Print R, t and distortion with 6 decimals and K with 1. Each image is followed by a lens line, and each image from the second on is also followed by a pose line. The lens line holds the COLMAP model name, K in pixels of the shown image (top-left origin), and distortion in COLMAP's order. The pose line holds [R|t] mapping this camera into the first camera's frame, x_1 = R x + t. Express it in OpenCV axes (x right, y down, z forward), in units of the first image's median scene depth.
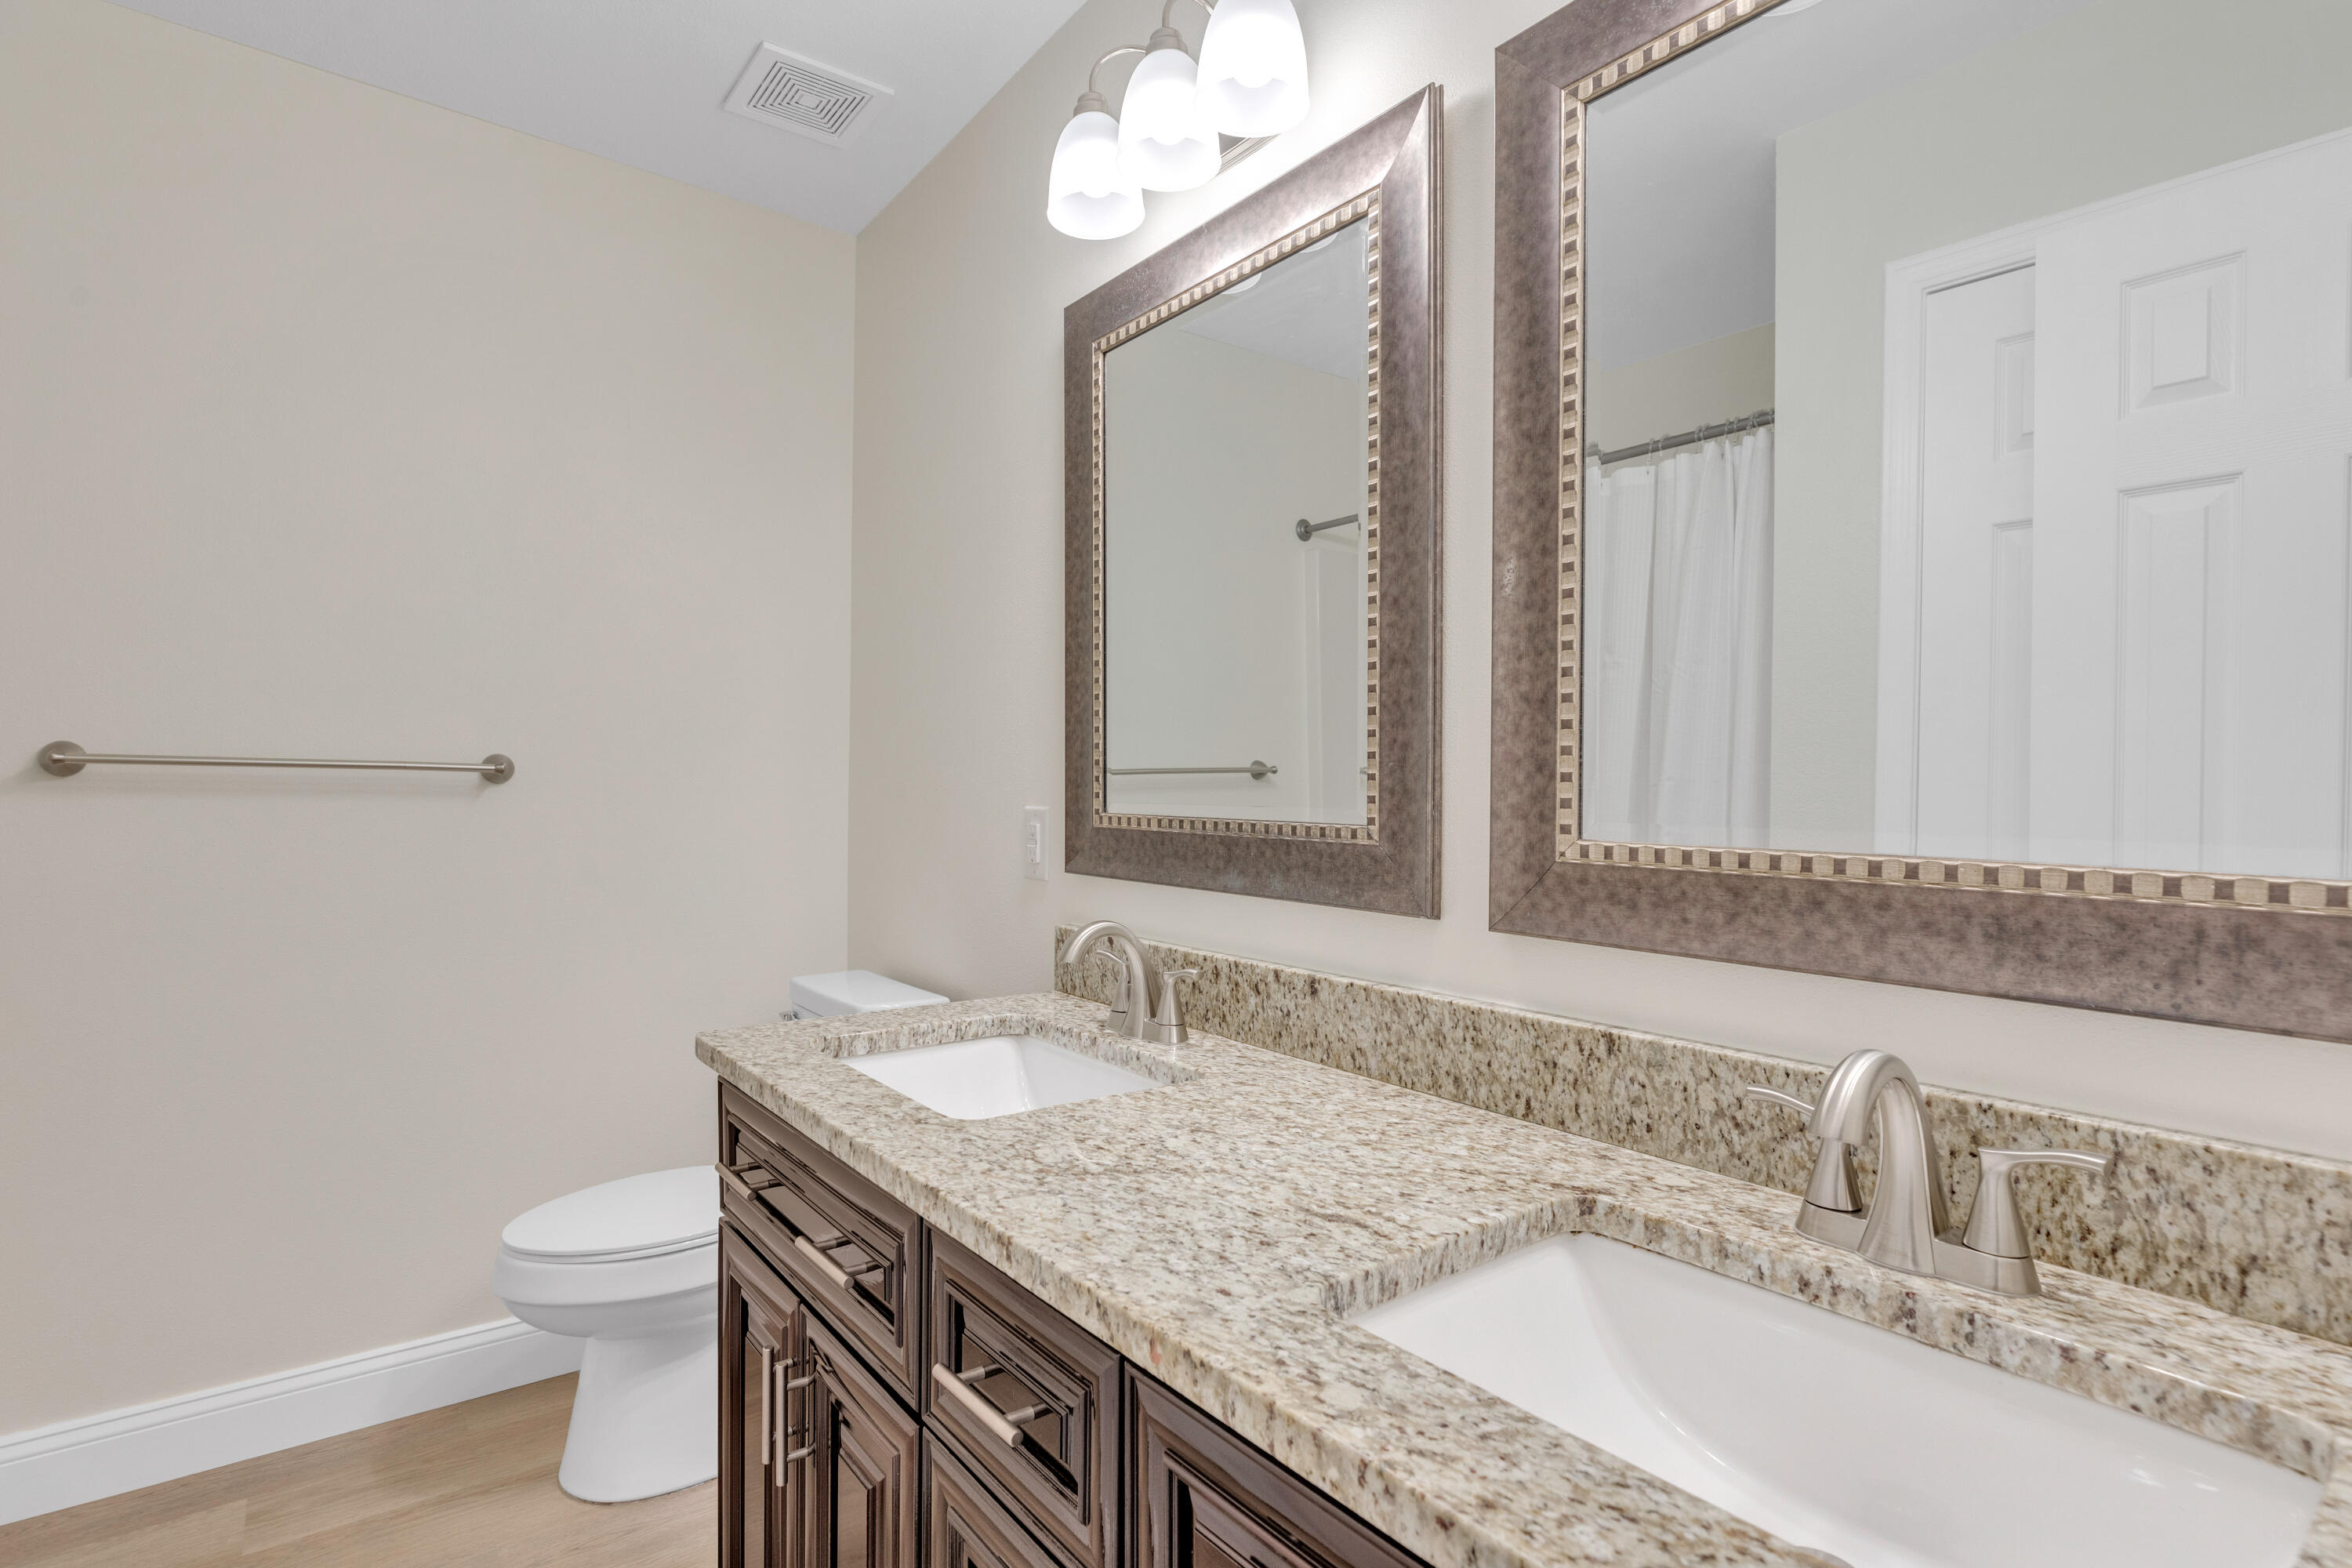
lens RADIAL K [[1069.8, 0, 1174.1], [0, 1069.8, 807.3], [0, 0, 1]] dist [0.000296, 0.000100]
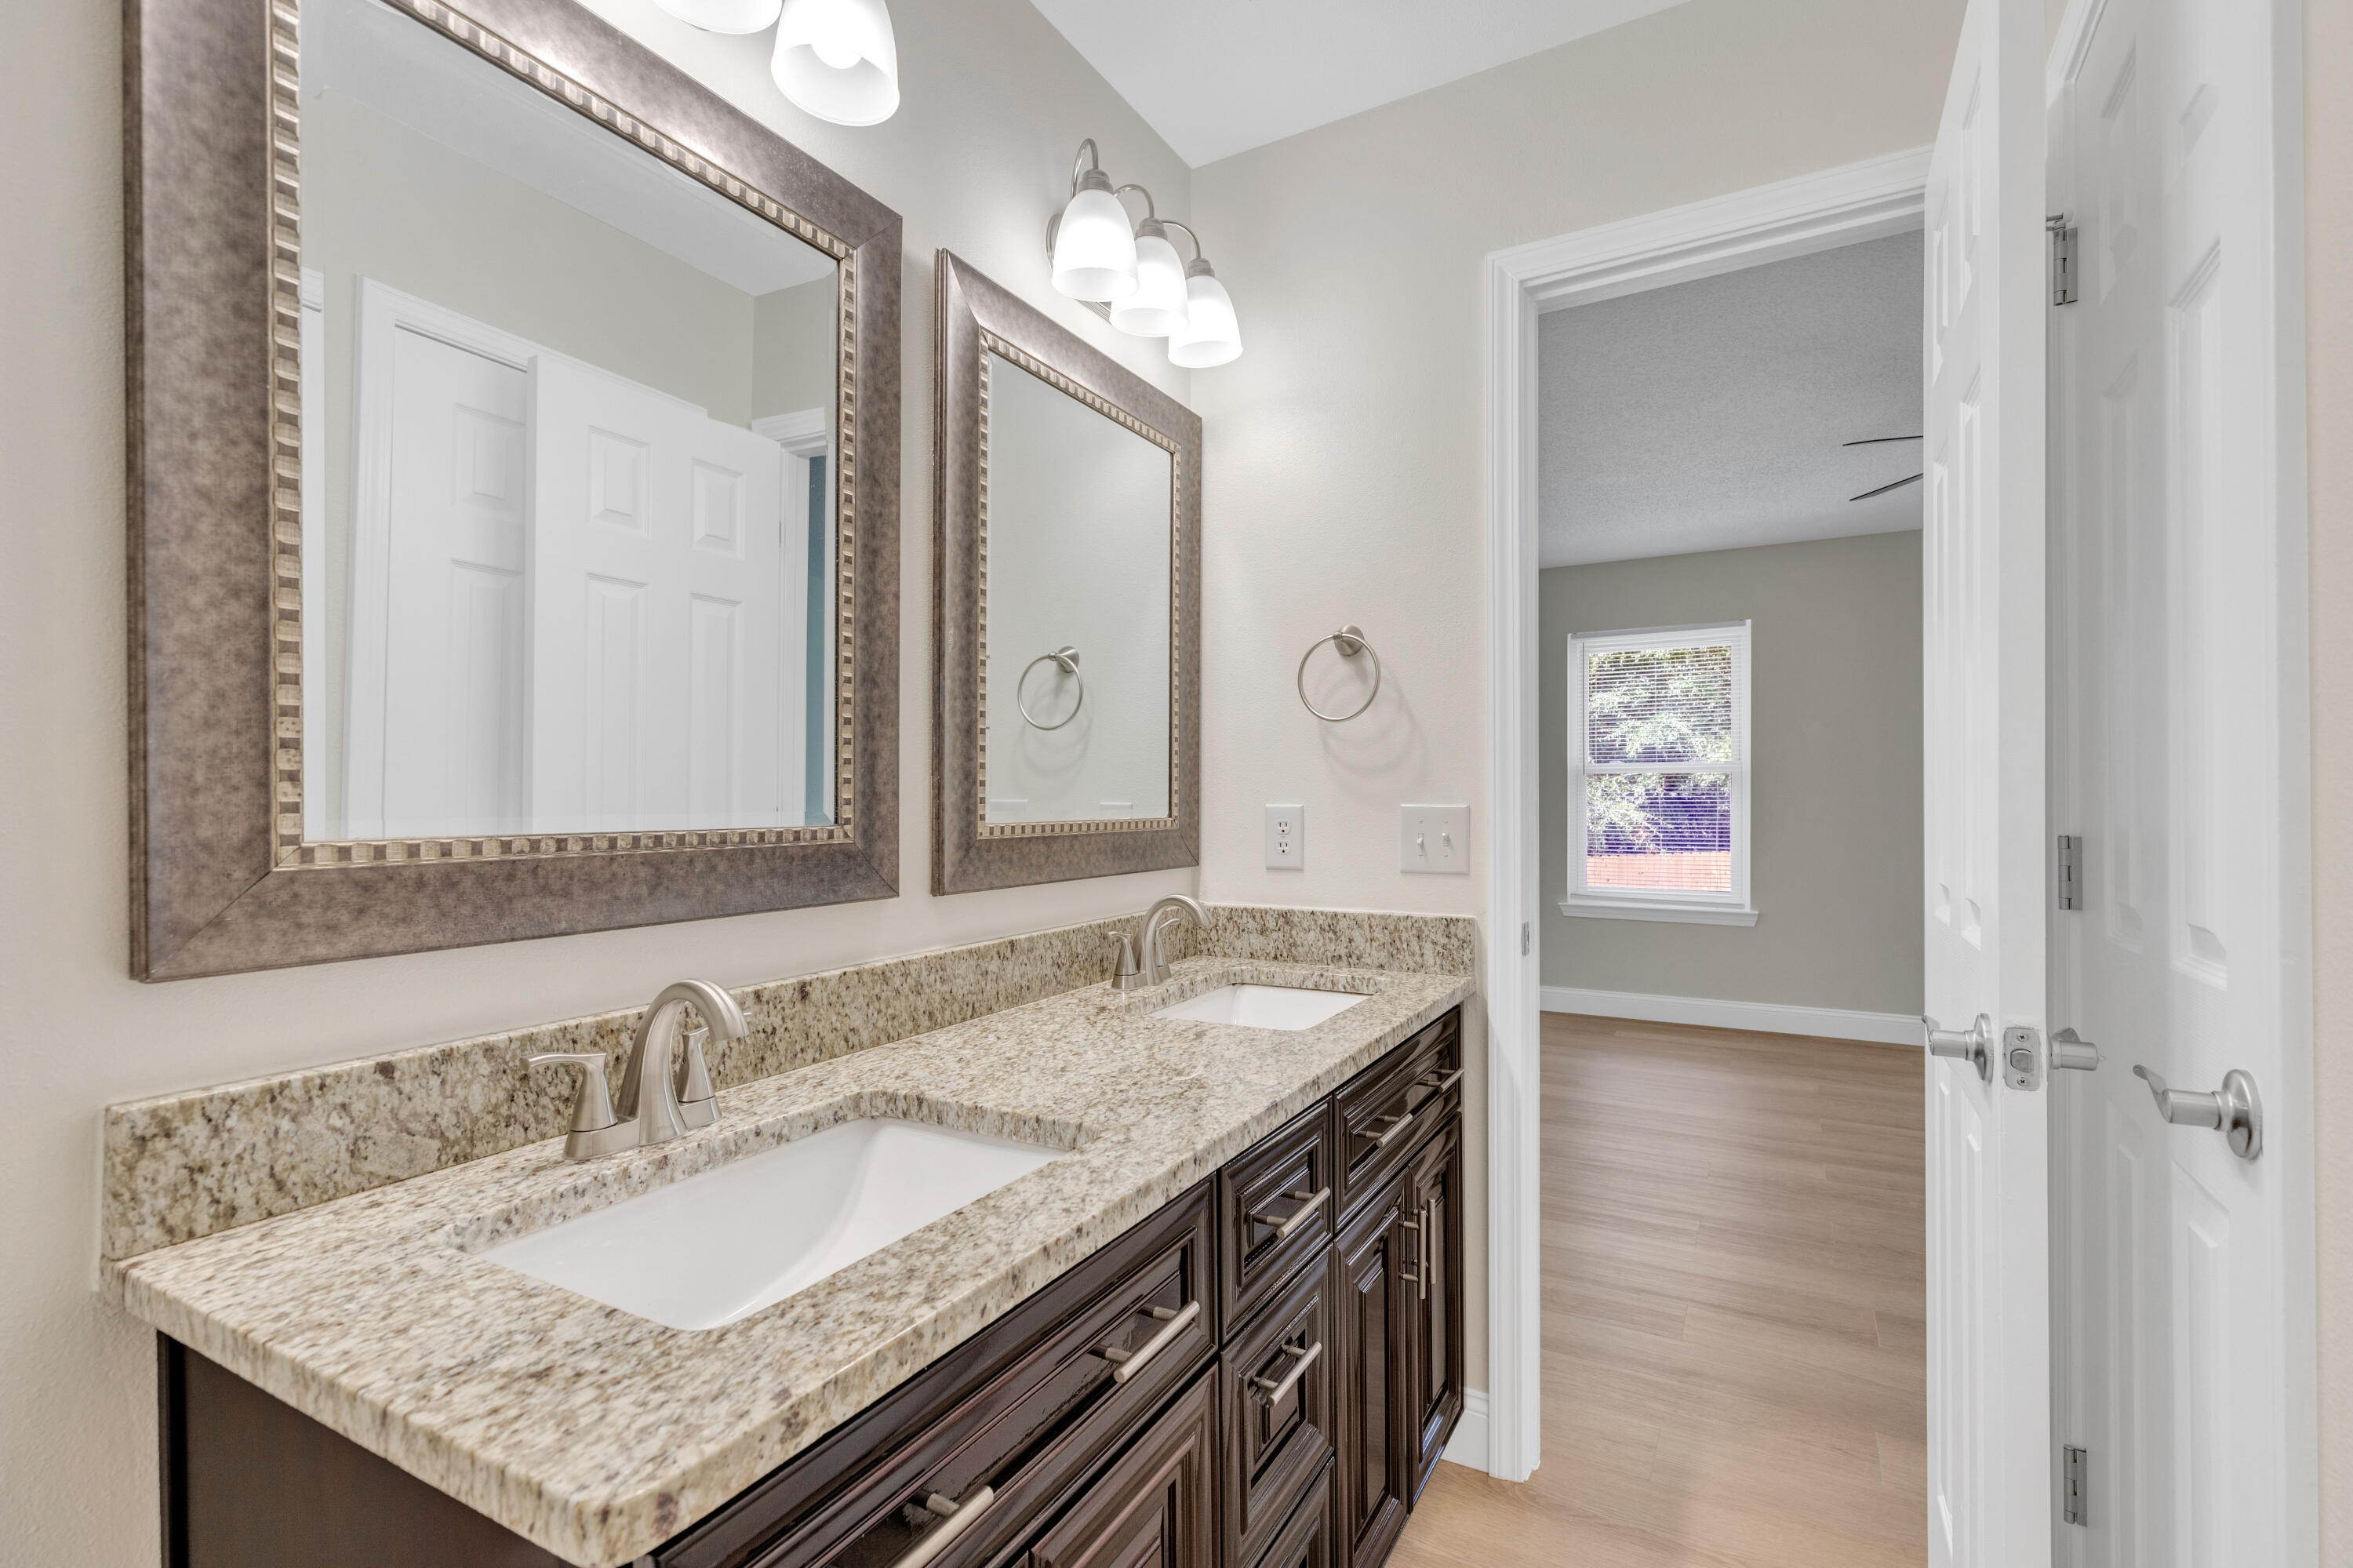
lens RADIAL K [[1128.9, 0, 1176.5], [0, 1128.9, 784.0], [0, 0, 1]] dist [0.000929, 0.000086]
pose [[-0.376587, -0.020146, 0.926162, -1.037888], [-0.003901, 0.999789, 0.020162, -0.051104], [-0.926373, 0.003980, -0.376586, 1.147014]]
